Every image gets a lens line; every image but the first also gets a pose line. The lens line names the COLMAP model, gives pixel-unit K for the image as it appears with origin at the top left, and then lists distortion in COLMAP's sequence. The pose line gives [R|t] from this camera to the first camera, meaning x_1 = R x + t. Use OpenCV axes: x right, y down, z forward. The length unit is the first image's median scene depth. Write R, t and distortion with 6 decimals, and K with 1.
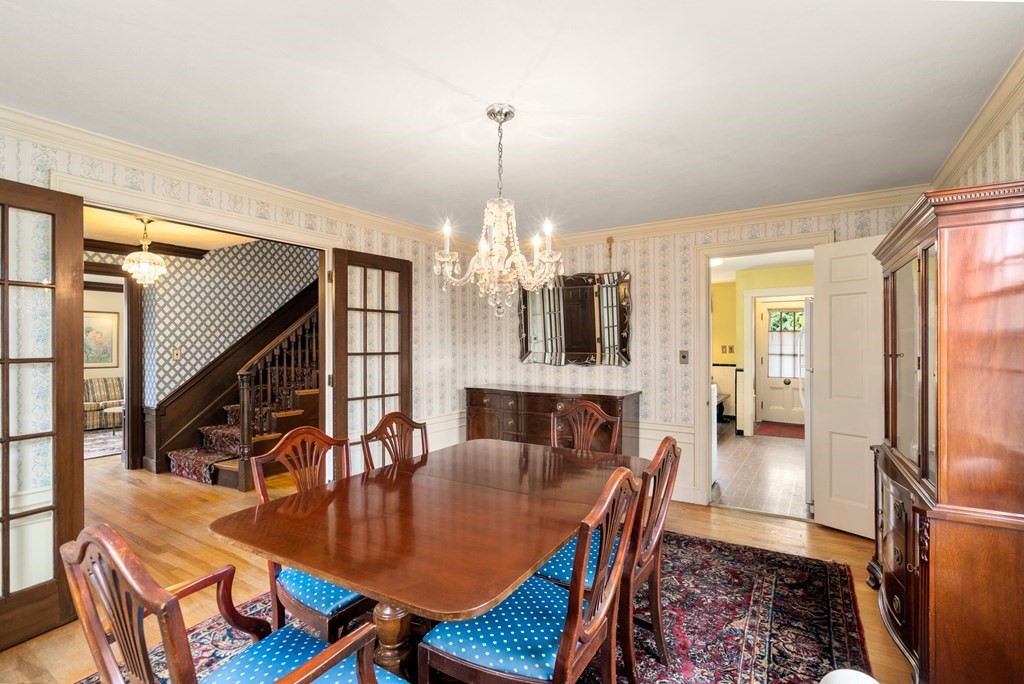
lens RADIAL K [[470.3, 0, 515.8], [0, 470.3, 341.9], [0, 0, 1]] dist [-0.004322, 0.000816]
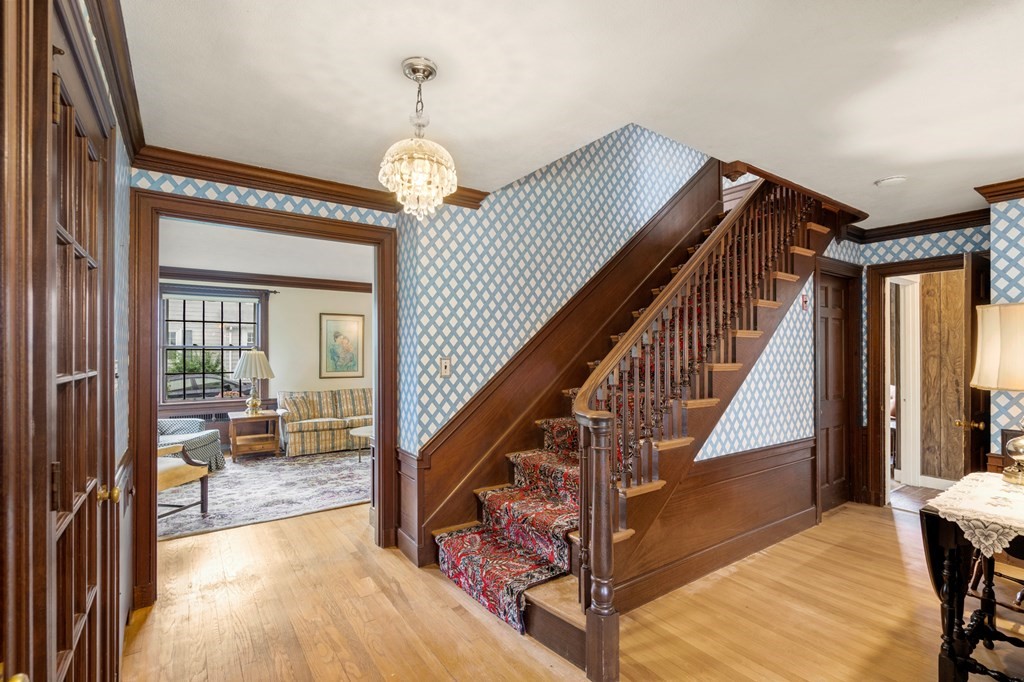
lens RADIAL K [[470.3, 0, 515.0], [0, 470.3, 349.9], [0, 0, 1]] dist [-0.004322, 0.000816]
pose [[0.926069, -0.000315, -0.377354, -0.411215], [0.000639, 1.000000, 0.000734, 0.004438], [0.377354, -0.000921, 0.926069, 0.475197]]
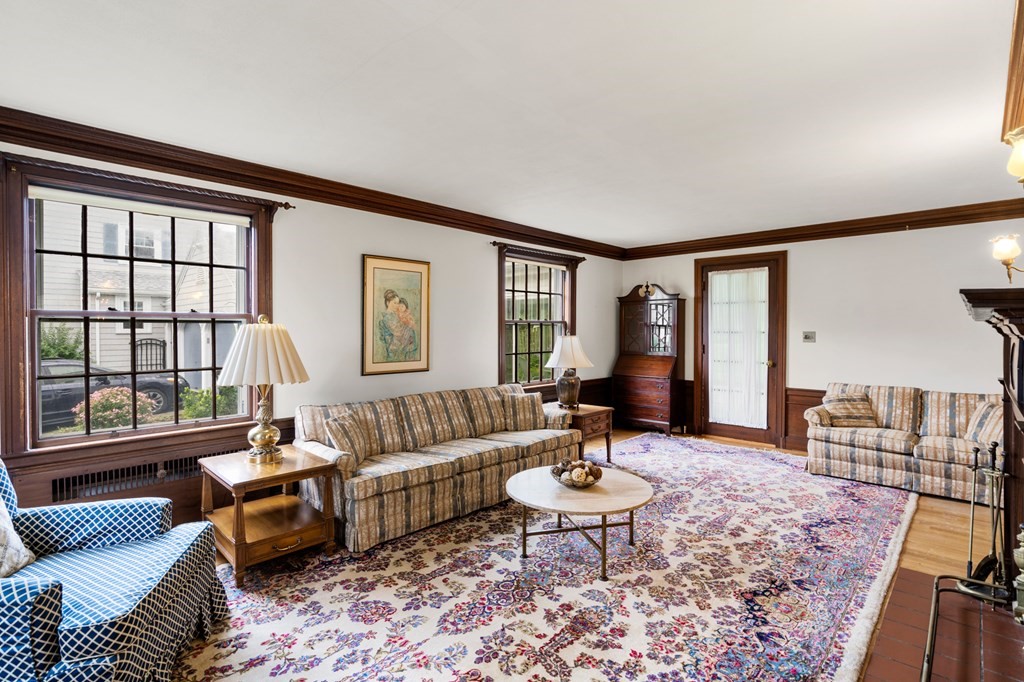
lens RADIAL K [[470.3, 0, 505.6], [0, 470.3, 333.4], [0, 0, 1]] dist [-0.004322, 0.000816]
pose [[0.982694, 0.004563, -0.185182, -1.100386], [-0.001532, 0.999863, 0.016506, 0.009127], [0.185232, -0.015937, 0.982566, 0.845846]]
